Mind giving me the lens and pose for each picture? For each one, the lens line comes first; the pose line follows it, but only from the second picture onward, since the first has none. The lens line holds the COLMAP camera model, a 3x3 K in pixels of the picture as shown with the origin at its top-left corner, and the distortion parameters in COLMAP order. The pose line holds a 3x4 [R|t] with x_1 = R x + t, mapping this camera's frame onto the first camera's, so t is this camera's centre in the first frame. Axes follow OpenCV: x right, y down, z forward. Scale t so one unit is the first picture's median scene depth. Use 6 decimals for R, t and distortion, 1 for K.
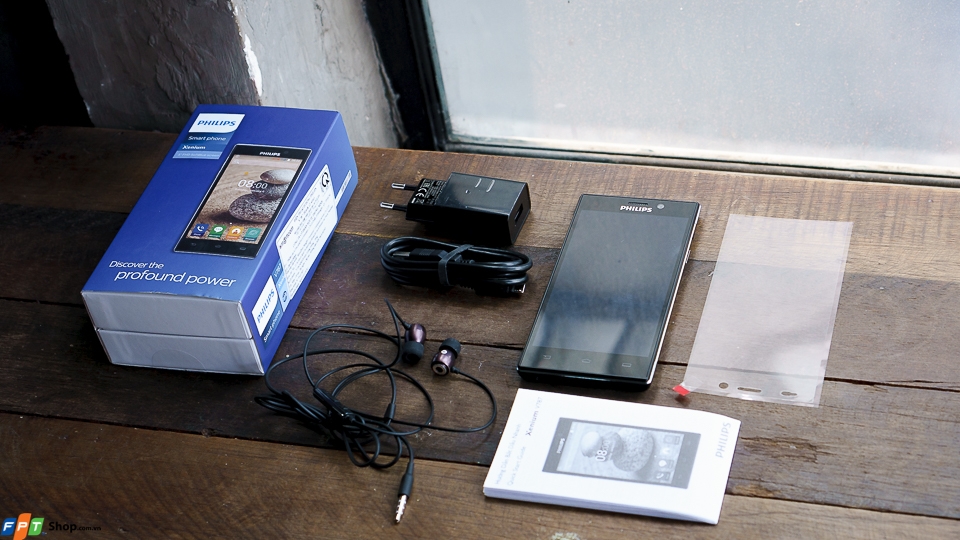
lens RADIAL K [[1519.3, 0, 480.0], [0, 1519.3, 270.0], [0, 0, 1]] dist [0.091345, 0.225613]
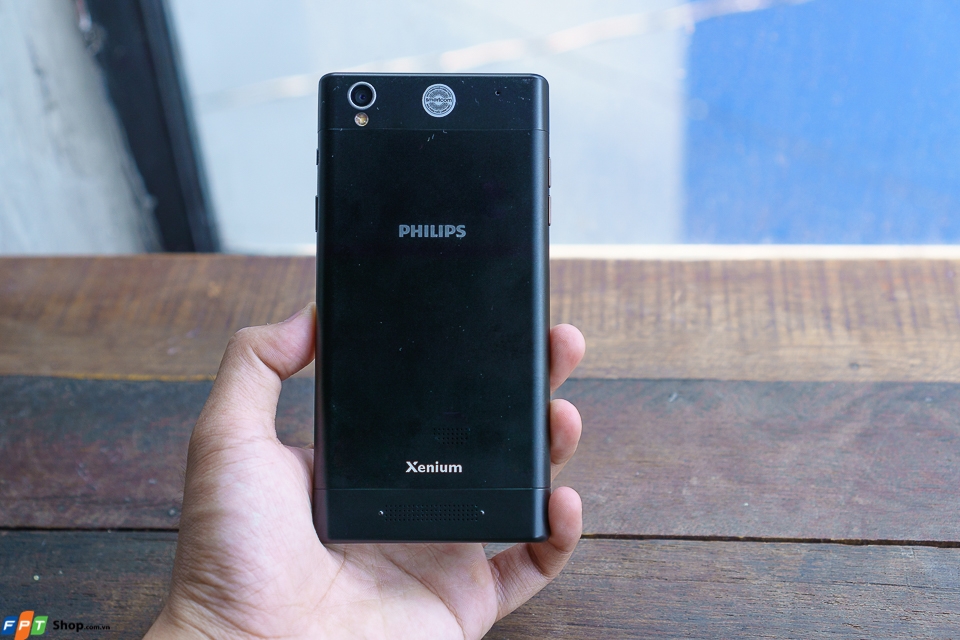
lens RADIAL K [[1461.5, 0, 496.8], [0, 1461.5, 321.0], [0, 0, 1]] dist [0.138805, 0.051145]
pose [[0.977185, -0.065566, 0.202014, -0.054791], [0.076216, 0.996057, -0.045395, -0.007229], [-0.198241, 0.059756, 0.978330, 0.332739]]
